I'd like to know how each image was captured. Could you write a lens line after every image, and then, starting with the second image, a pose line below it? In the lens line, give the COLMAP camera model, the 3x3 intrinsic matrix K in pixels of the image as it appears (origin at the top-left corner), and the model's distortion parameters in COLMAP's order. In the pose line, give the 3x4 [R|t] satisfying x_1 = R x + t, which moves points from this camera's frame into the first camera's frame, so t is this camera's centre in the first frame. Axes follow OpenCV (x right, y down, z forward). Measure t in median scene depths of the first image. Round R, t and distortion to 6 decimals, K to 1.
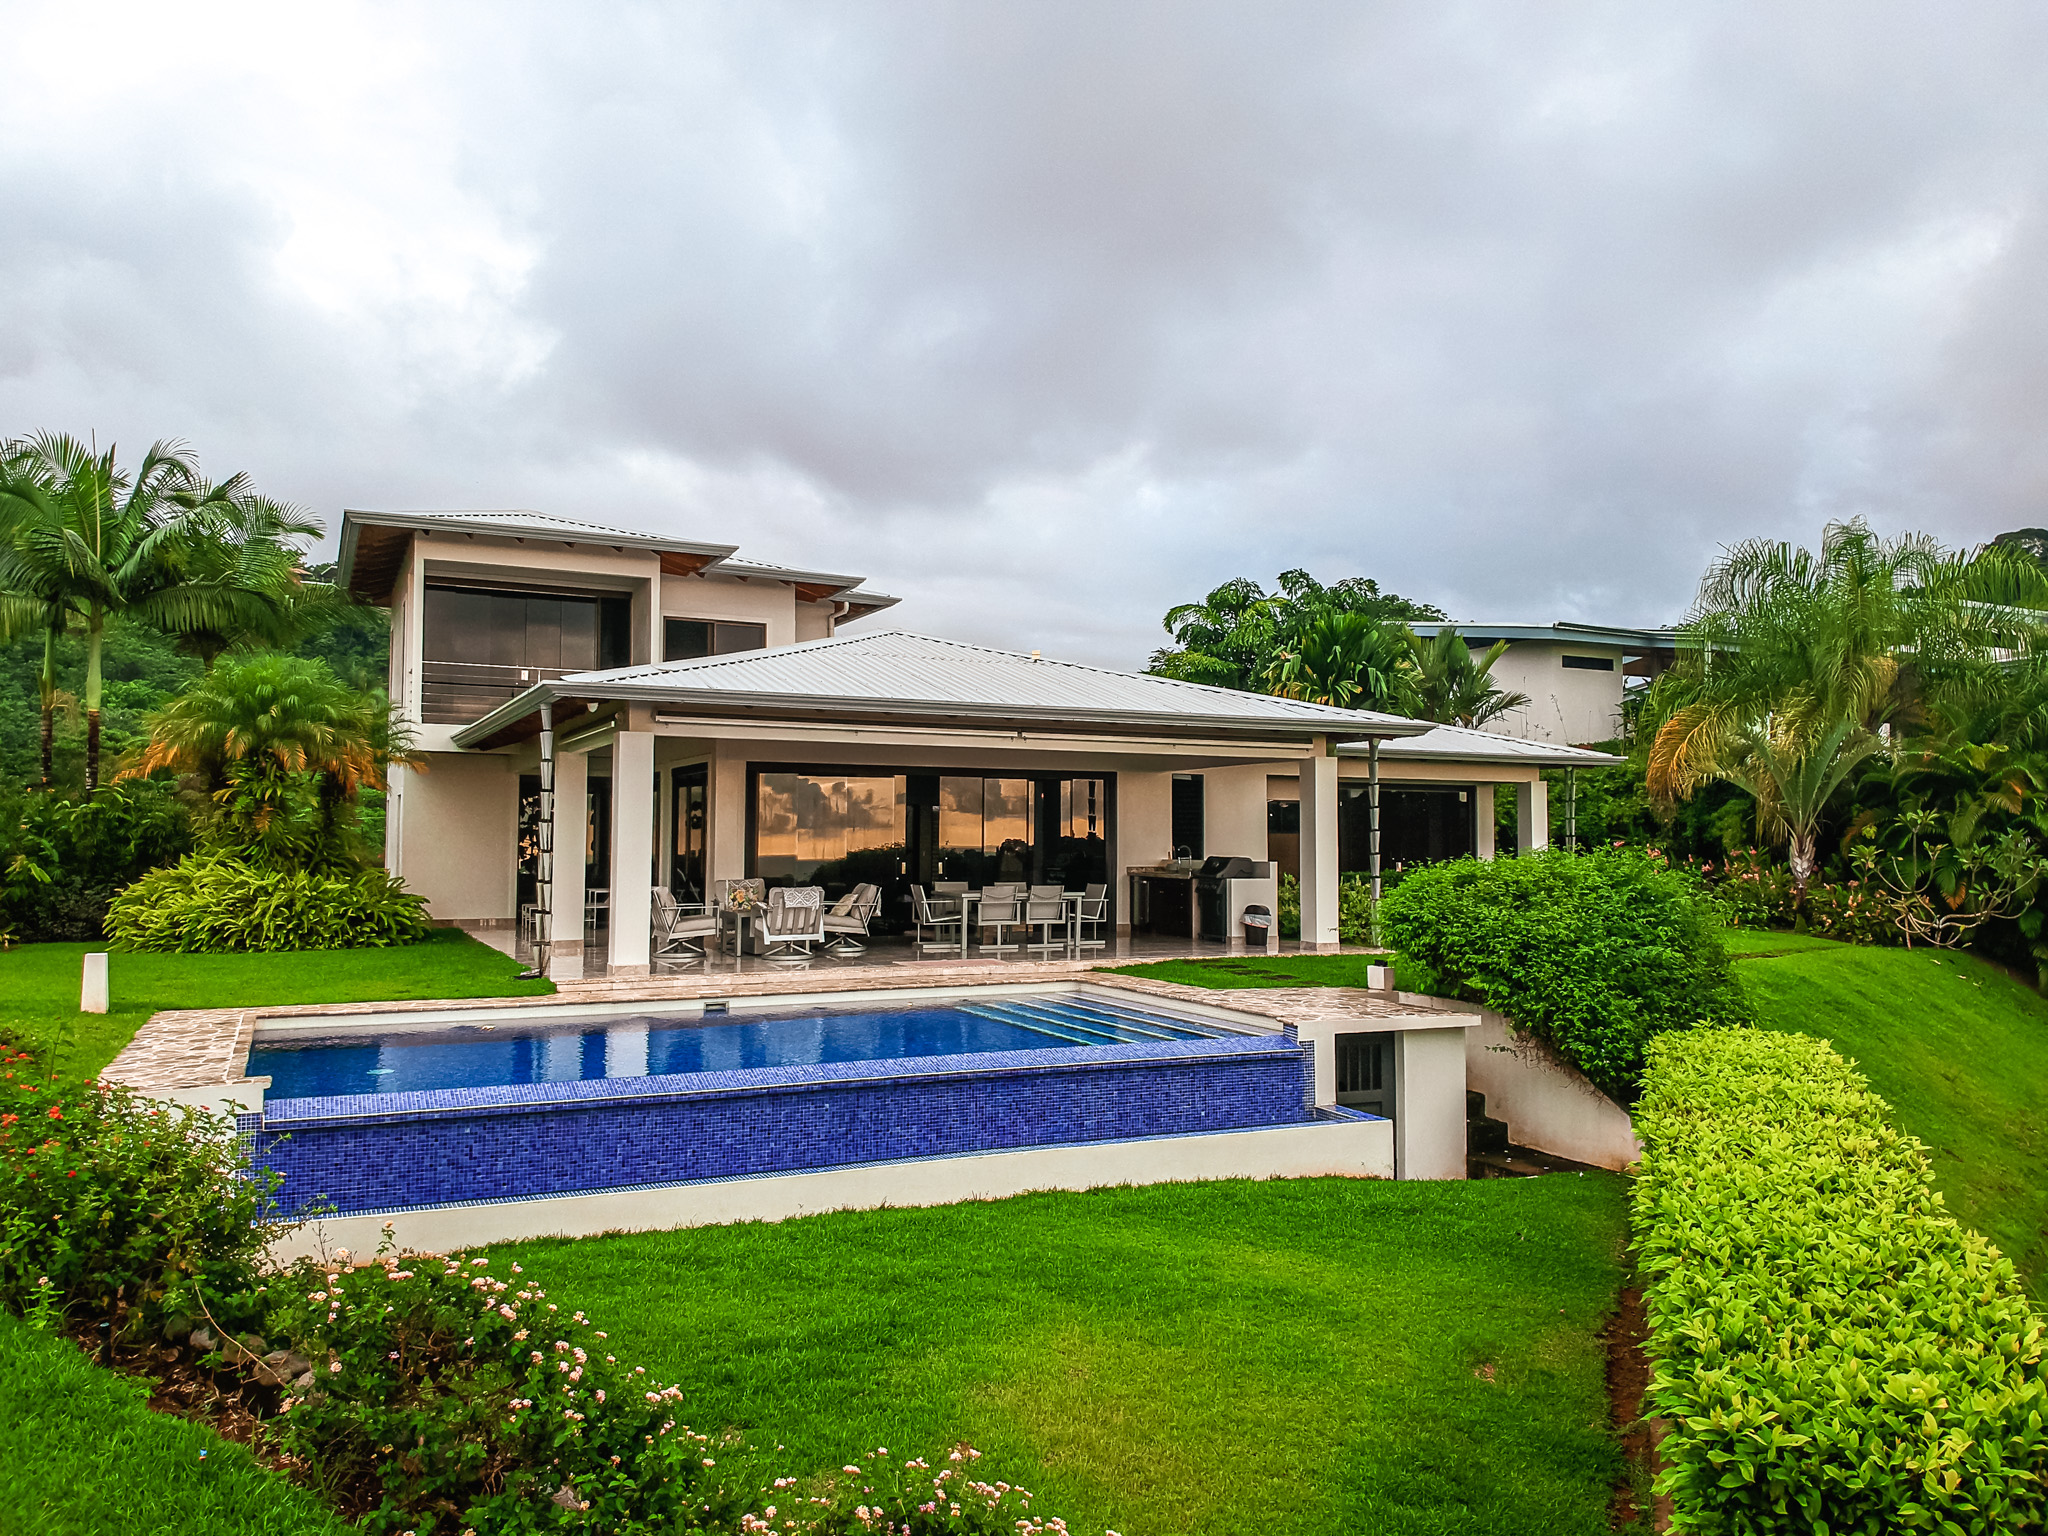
lens RADIAL K [[1513.8, 0, 1059.7], [0, 1513.8, 760.0], [0, 0, 1]] dist [0.054992, -0.128980]
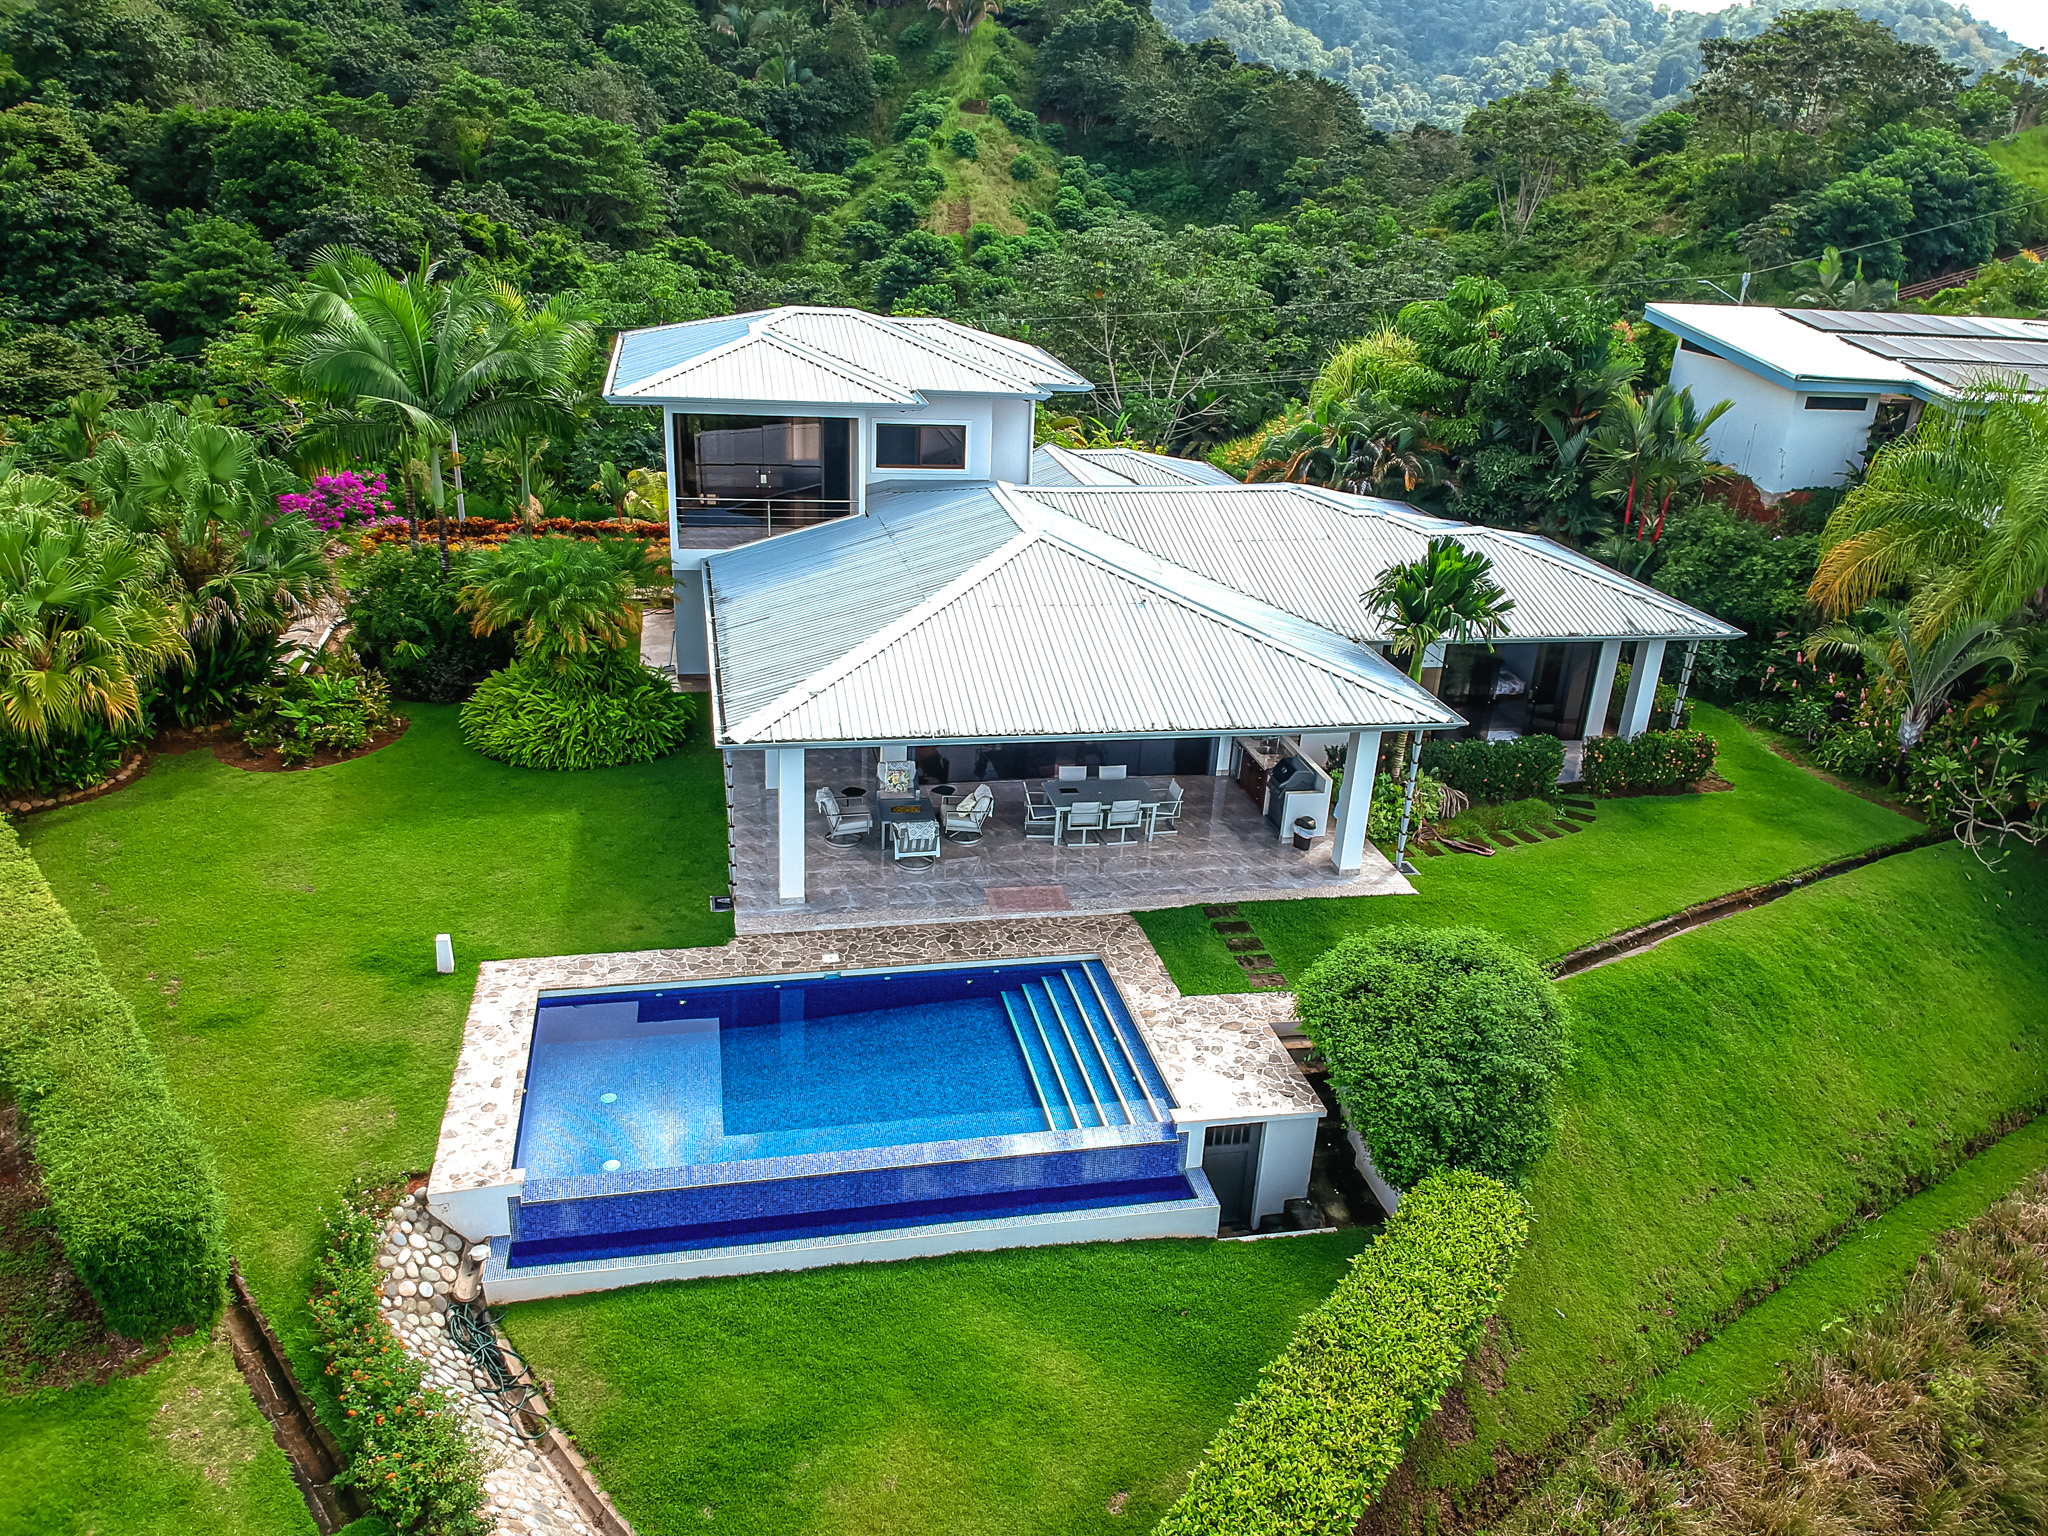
lens RADIAL K [[1513.8, 0, 1059.7], [0, 1513.8, 760.0], [0, 0, 1]] dist [0.054992, -0.128980]
pose [[0.969864, 0.149145, -0.192666, 0.167296], [-0.053384, 0.901619, 0.429224, -0.465894], [0.237728, -0.406003, 0.882410, -0.111603]]
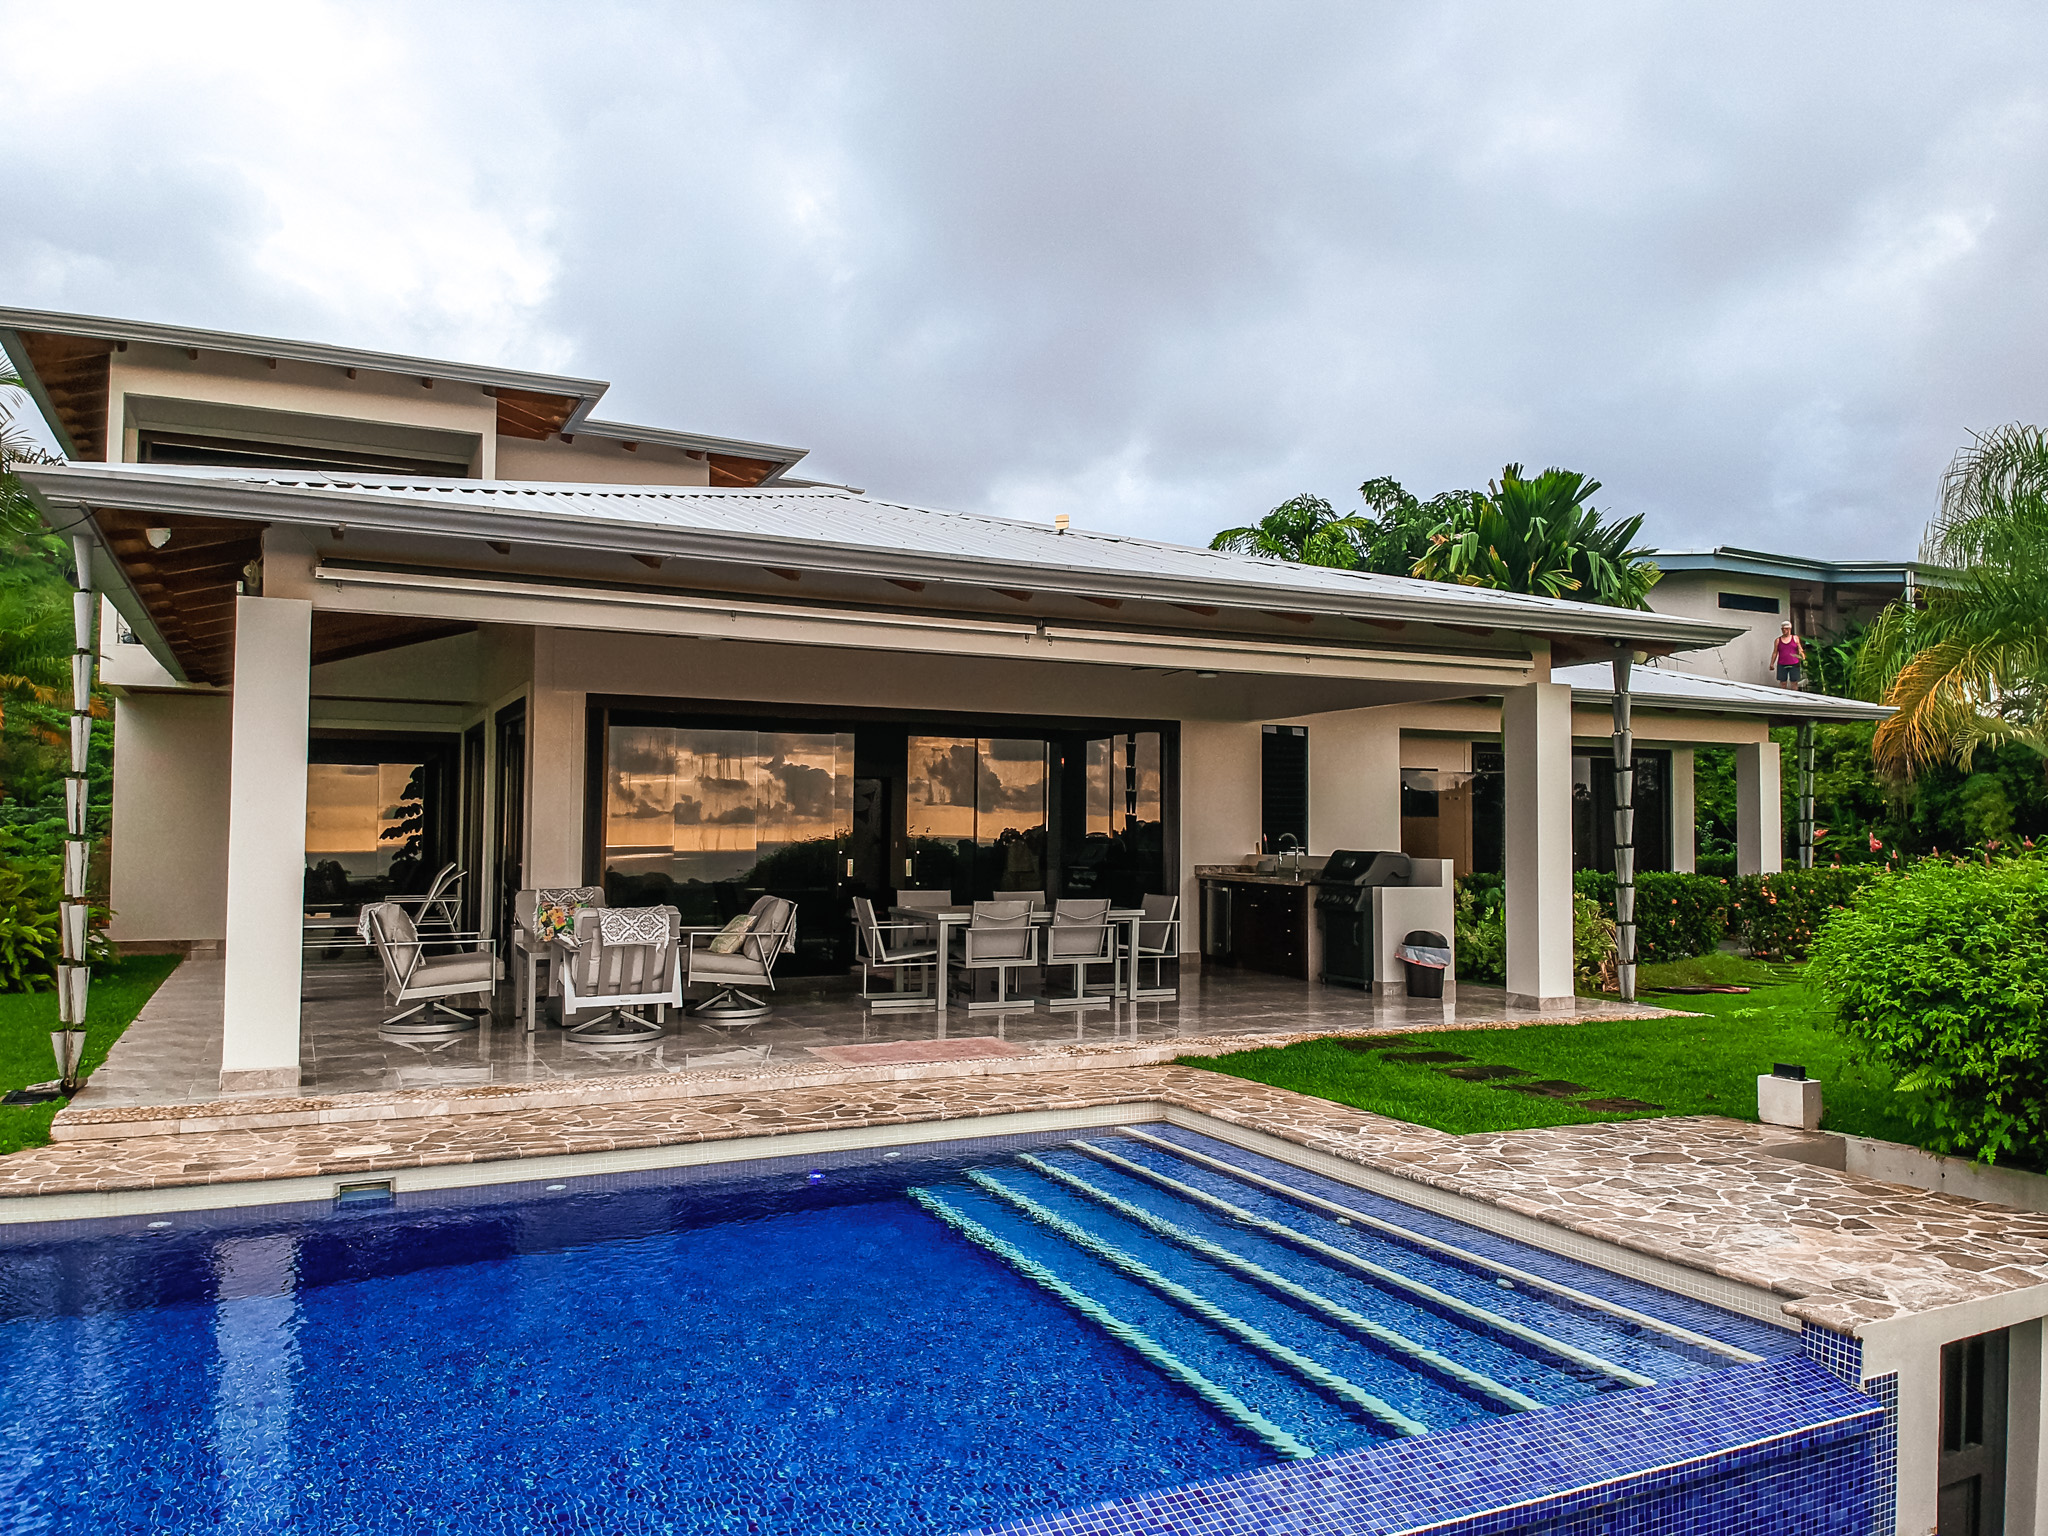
lens RADIAL K [[1513.8, 0, 1059.7], [0, 1513.8, 760.0], [0, 0, 1]] dist [0.054992, -0.128980]
pose [[0.999997, 0.001240, 0.001949, -0.017813], [-0.001252, 0.999983, 0.005767, 0.023958], [-0.001942, -0.005769, 0.999981, 0.390647]]
